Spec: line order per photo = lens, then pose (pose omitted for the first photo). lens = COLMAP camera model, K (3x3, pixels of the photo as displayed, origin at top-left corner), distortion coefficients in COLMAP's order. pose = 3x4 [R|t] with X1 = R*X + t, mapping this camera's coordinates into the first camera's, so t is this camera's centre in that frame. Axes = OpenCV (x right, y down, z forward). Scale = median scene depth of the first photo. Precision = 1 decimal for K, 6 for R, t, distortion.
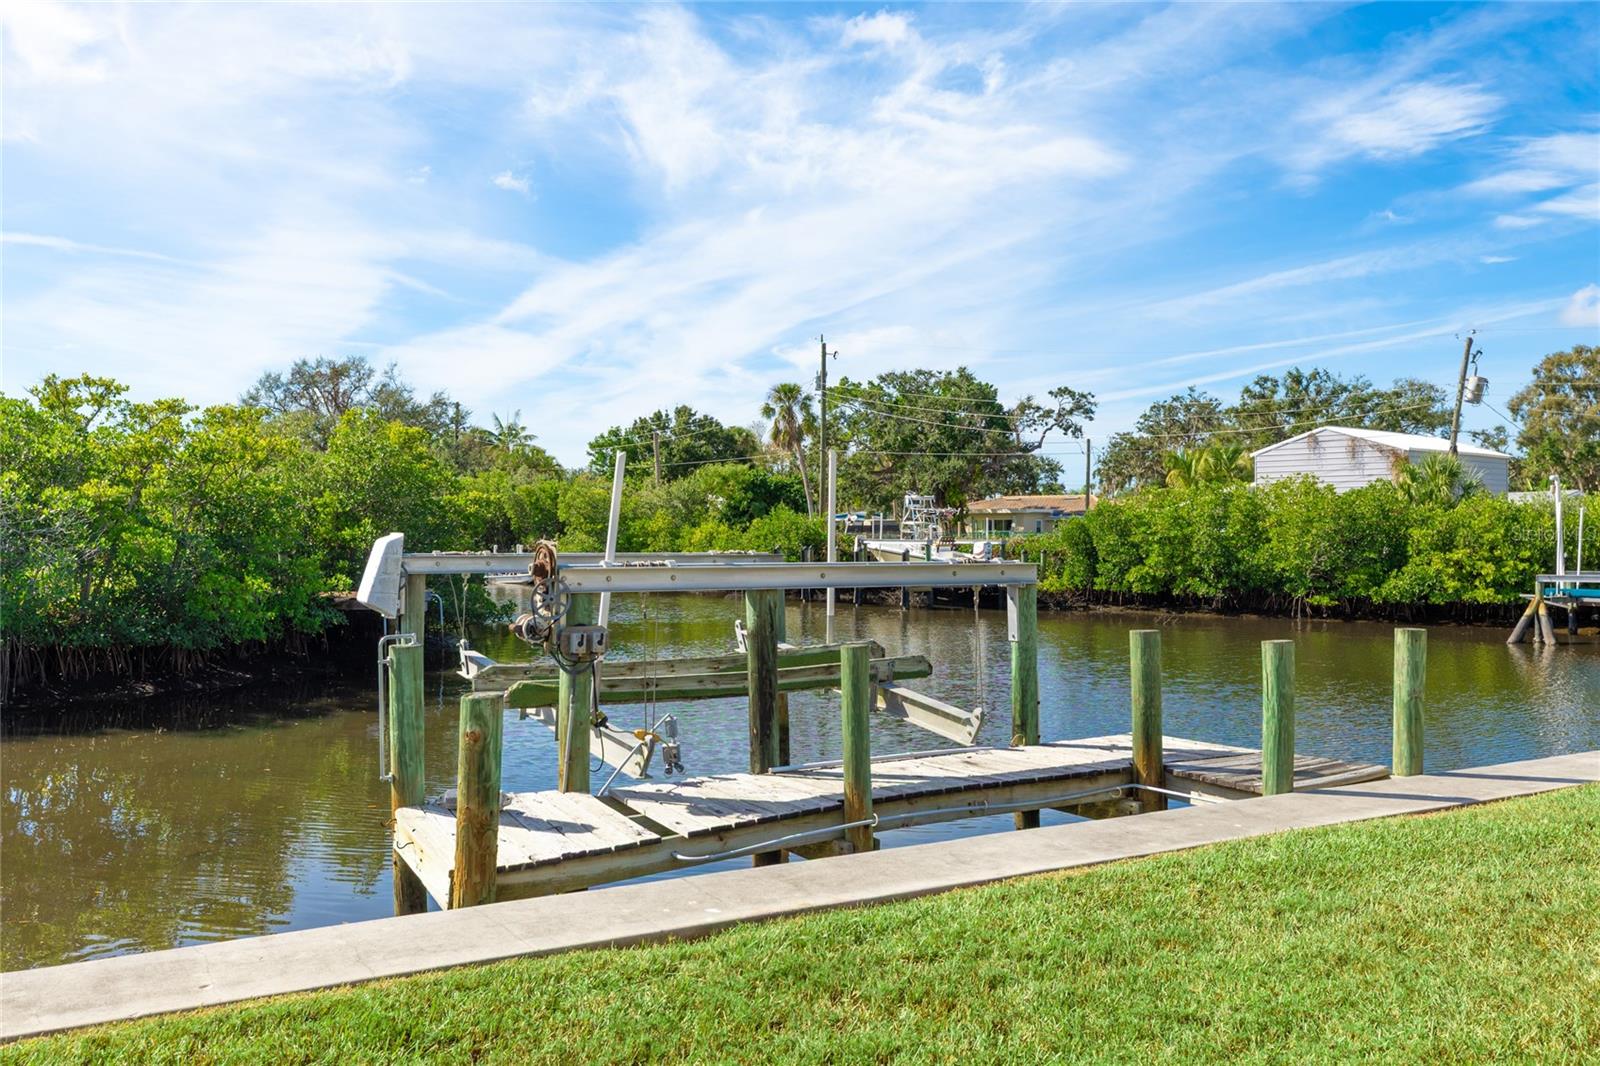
lens RADIAL K [[1336.9, 0, 800.0], [0, 1336.9, 533.0], [0, 0, 1]] dist [0.002782, 0.003786]
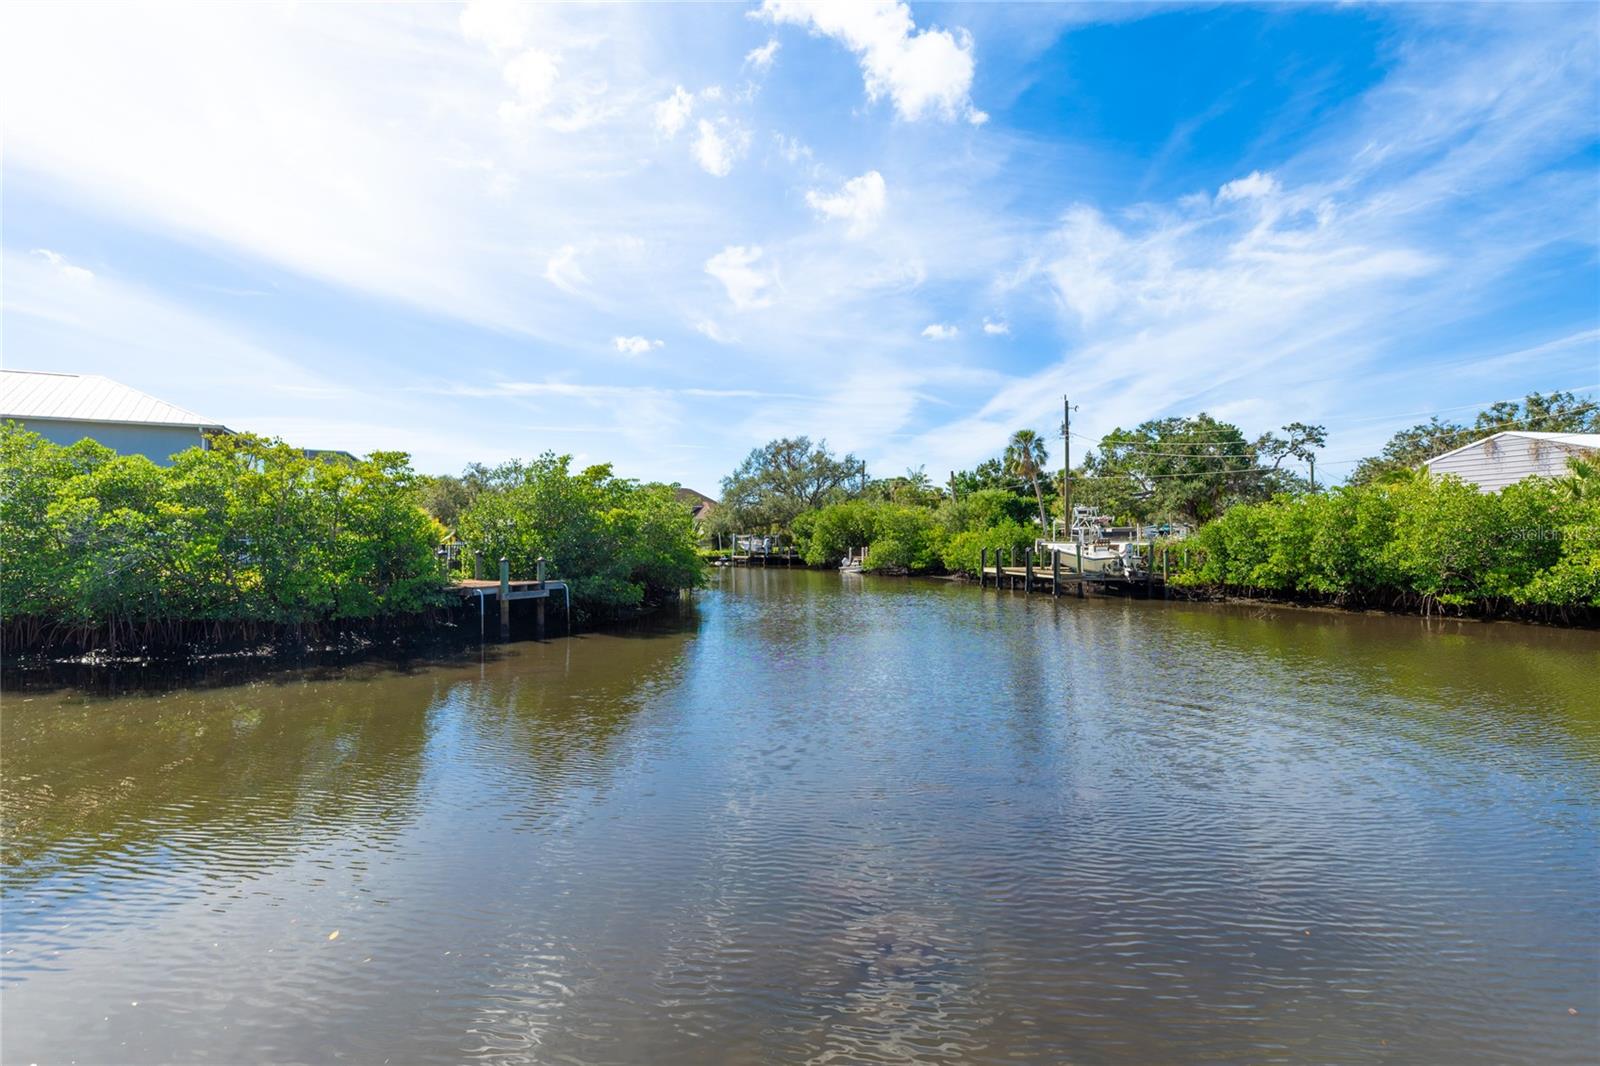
lens RADIAL K [[791.9, 0, 768.0], [0, 791.9, 564.3], [0, 0, 1]] dist [-0.014227, -0.000165]
pose [[0.895015, 0.006543, -0.445988, 0.153920], [0.005804, 0.999637, 0.026313, 0.004774], [0.445998, -0.026139, 0.894652, 0.199487]]
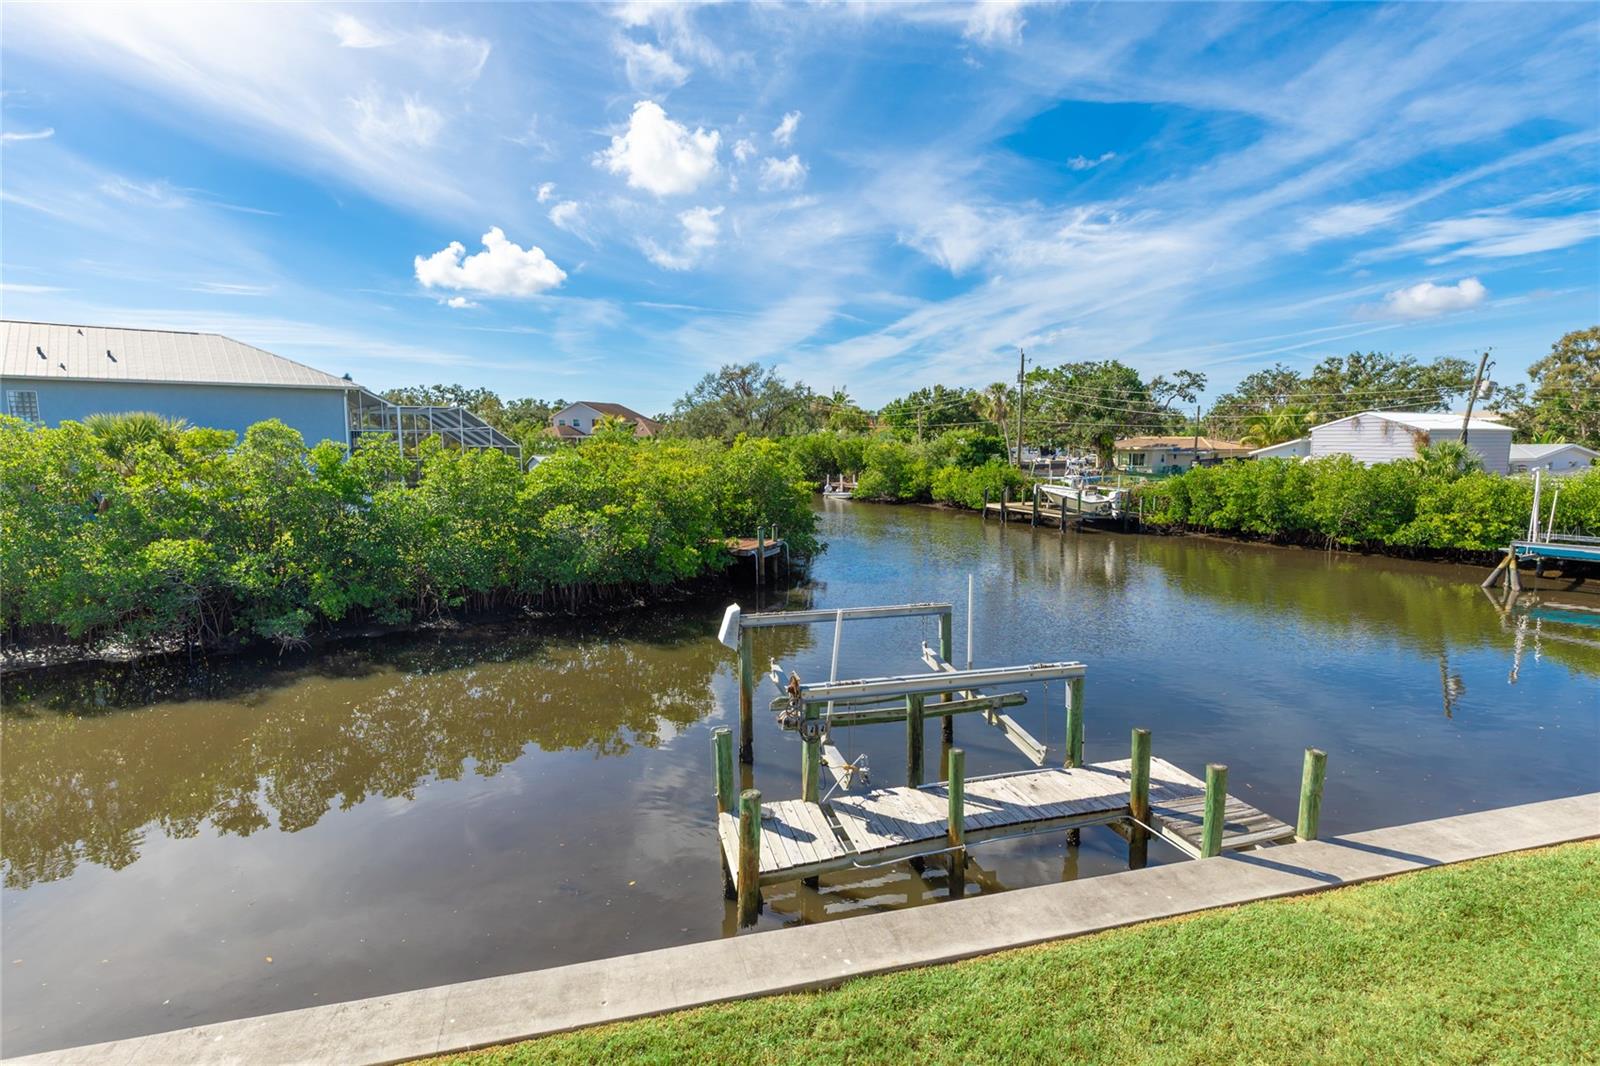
lens RADIAL K [[769.8, 0, 803.4], [0, 769.8, 552.0], [0, 0, 1]] dist [-0.002027, 0.000331]
pose [[0.965078, 0.029476, -0.260300, 0.015701], [0.007182, 0.990299, 0.138769, -0.049651], [0.261865, -0.135793, 0.955504, -0.002166]]
